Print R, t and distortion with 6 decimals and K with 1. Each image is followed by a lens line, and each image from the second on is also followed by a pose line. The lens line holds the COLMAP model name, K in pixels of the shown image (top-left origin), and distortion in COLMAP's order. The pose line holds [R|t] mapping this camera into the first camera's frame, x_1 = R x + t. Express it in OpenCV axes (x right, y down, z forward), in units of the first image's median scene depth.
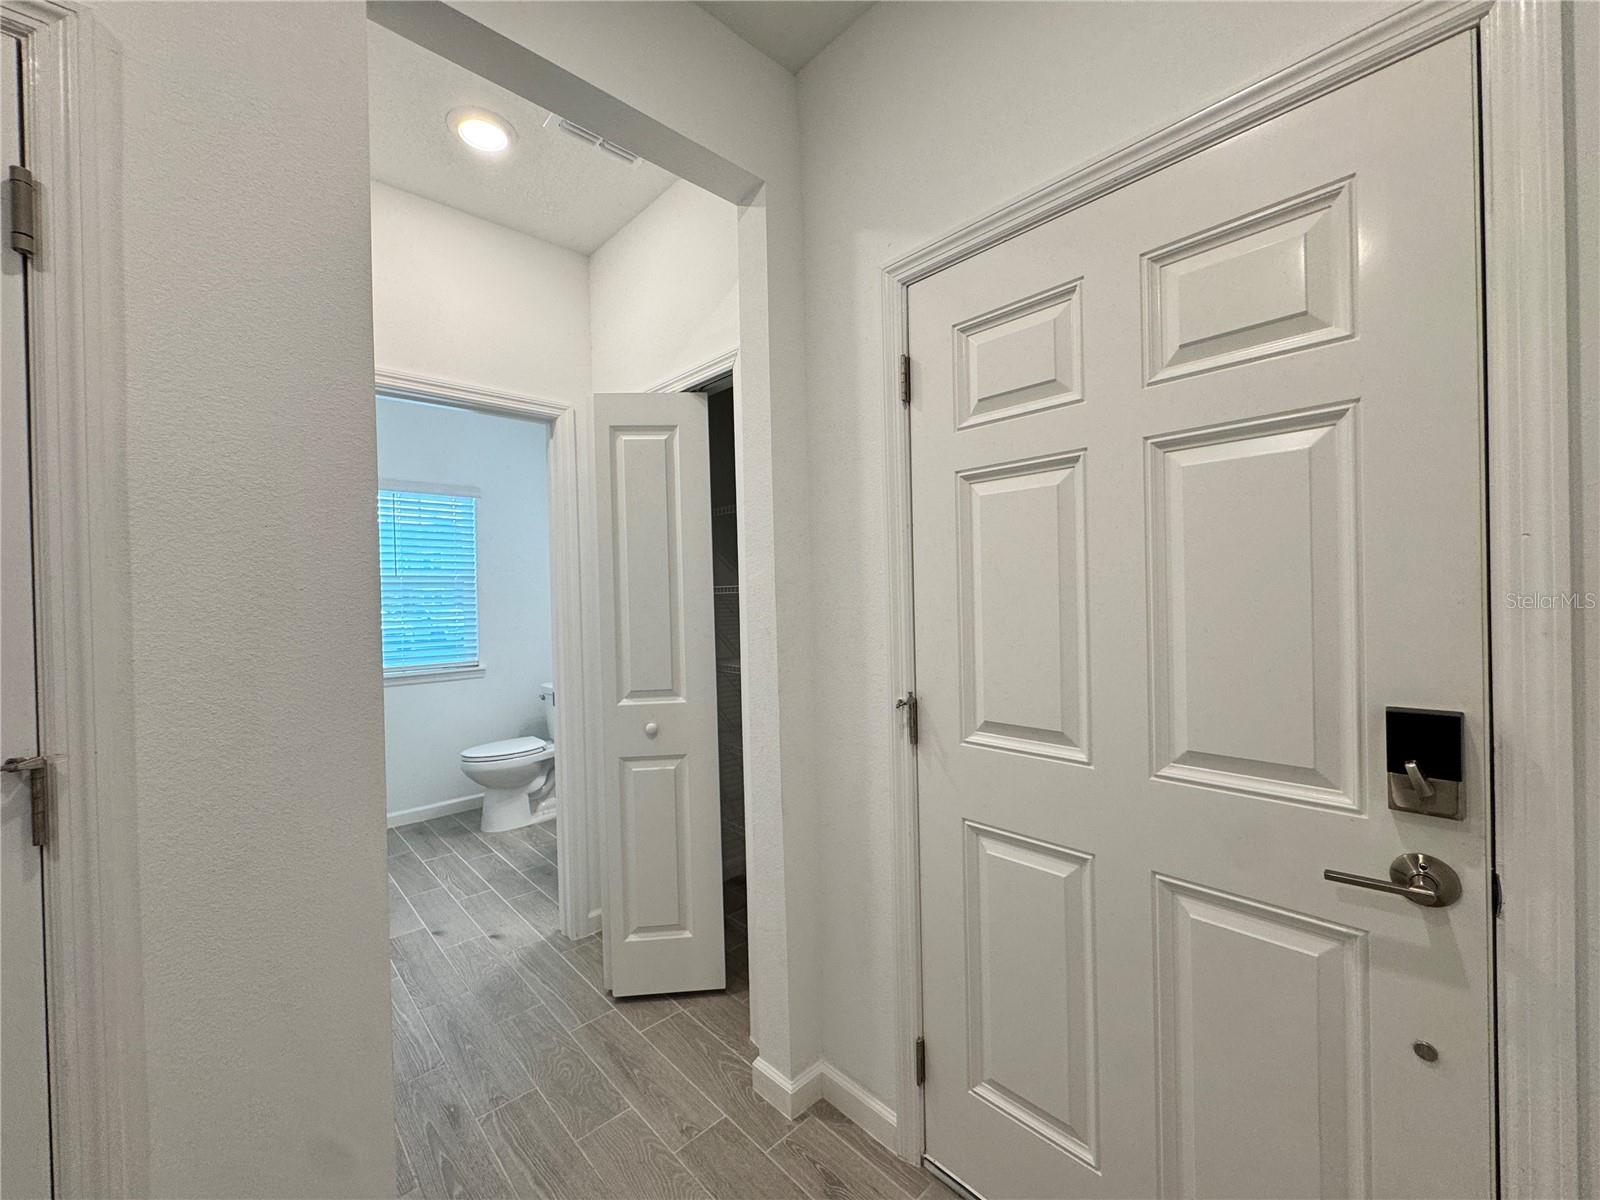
lens RADIAL K [[638.0, 0, 794.3], [0, 638.0, 596.8], [0, 0, 1]] dist [-0.007919, 0.001065]
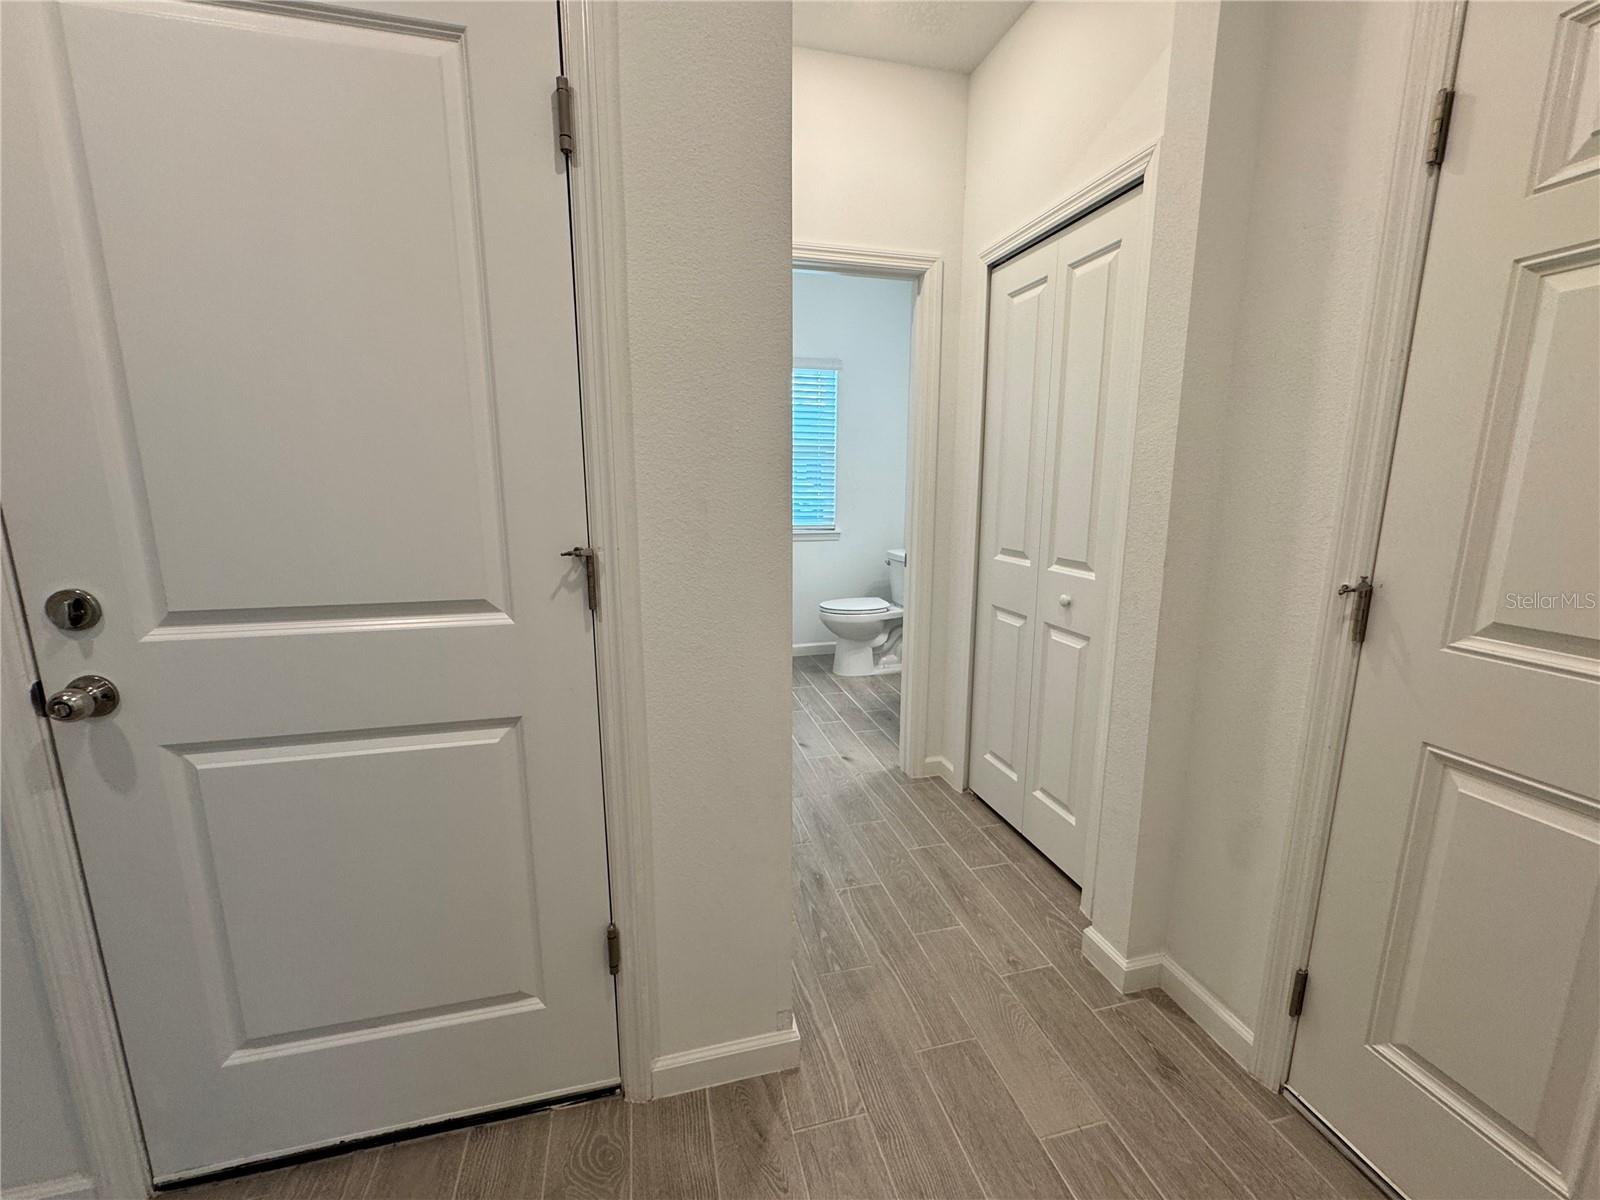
lens RADIAL K [[638.0, 0, 795.2], [0, 638.0, 594.9], [0, 0, 1]] dist [-0.007919, 0.001065]
pose [[0.873062, 0.109273, -0.475207, -0.047569], [-0.020526, 0.981938, 0.188084, 0.035176], [0.487177, -0.154455, 0.859536, -0.006880]]
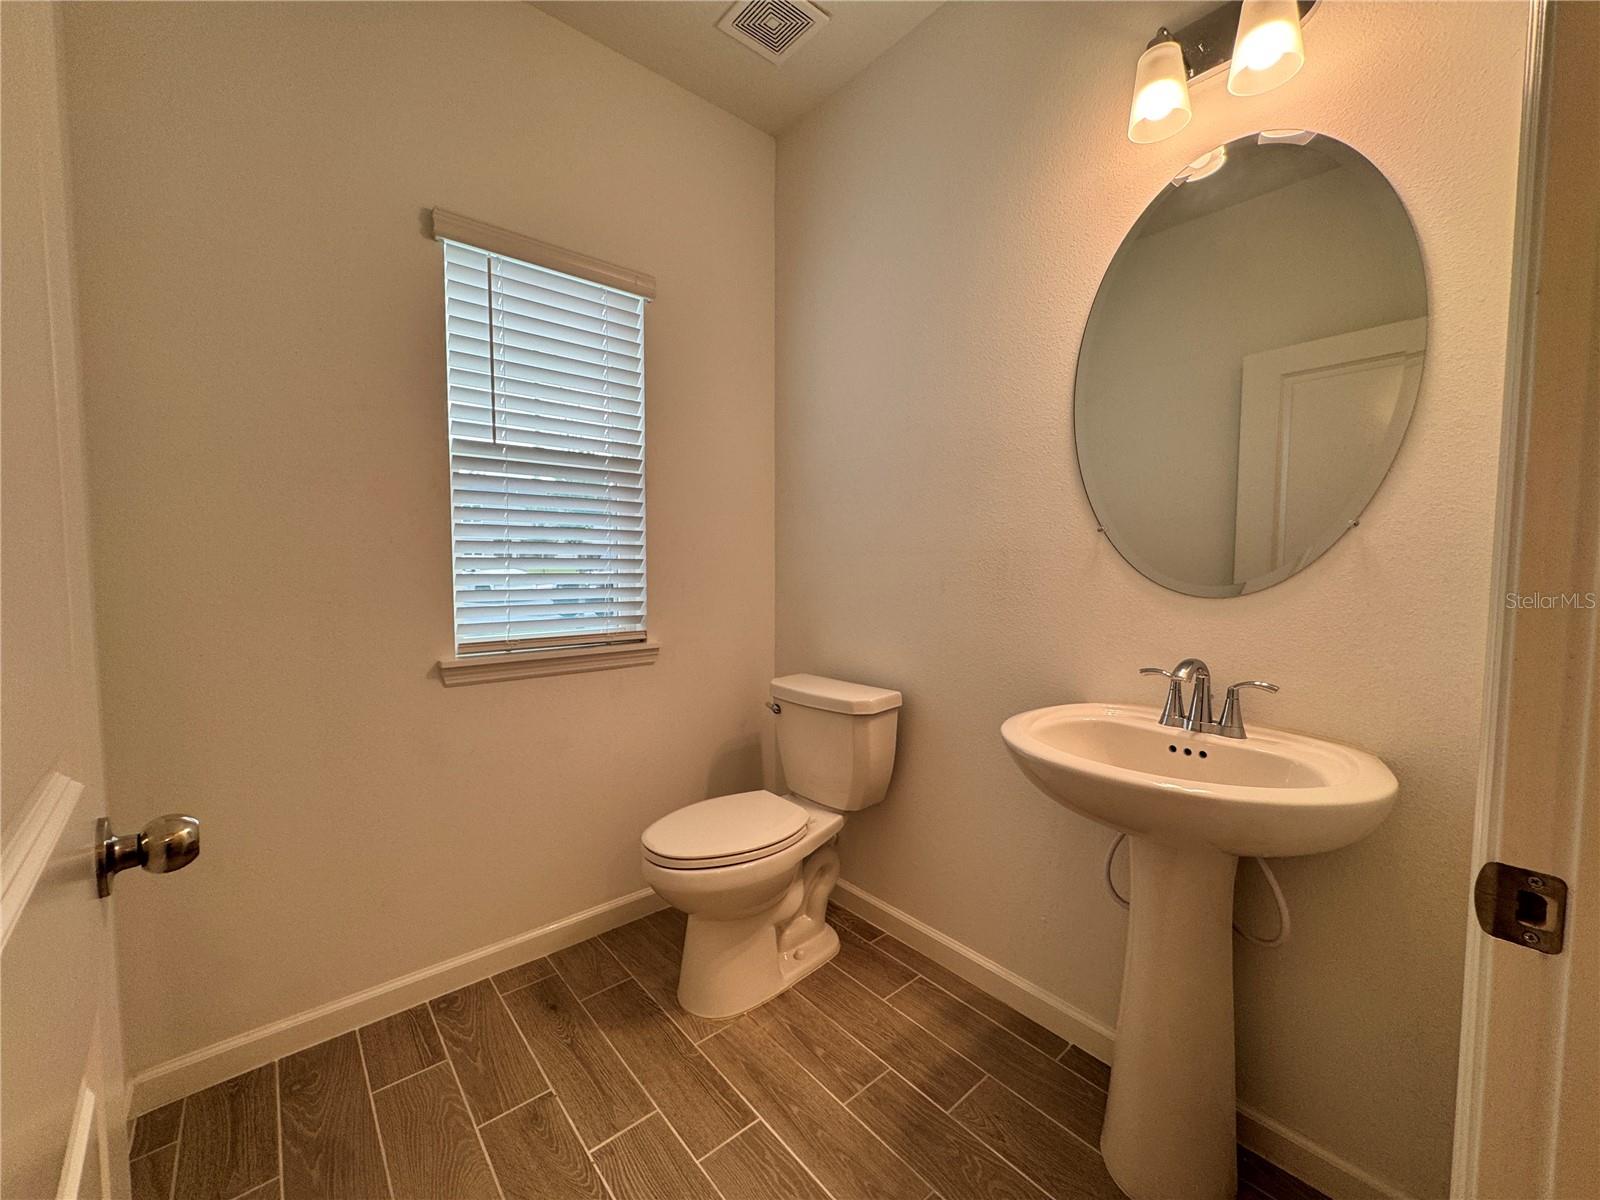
lens RADIAL K [[638.0, 0, 795.5], [0, 638.0, 595.6], [0, 0, 1]] dist [-0.007919, 0.001065]
pose [[0.998473, 0.022330, -0.050537, -0.960385], [-0.019805, 0.998557, 0.049915, 0.122306], [0.051579, -0.048838, 0.997474, 1.374715]]
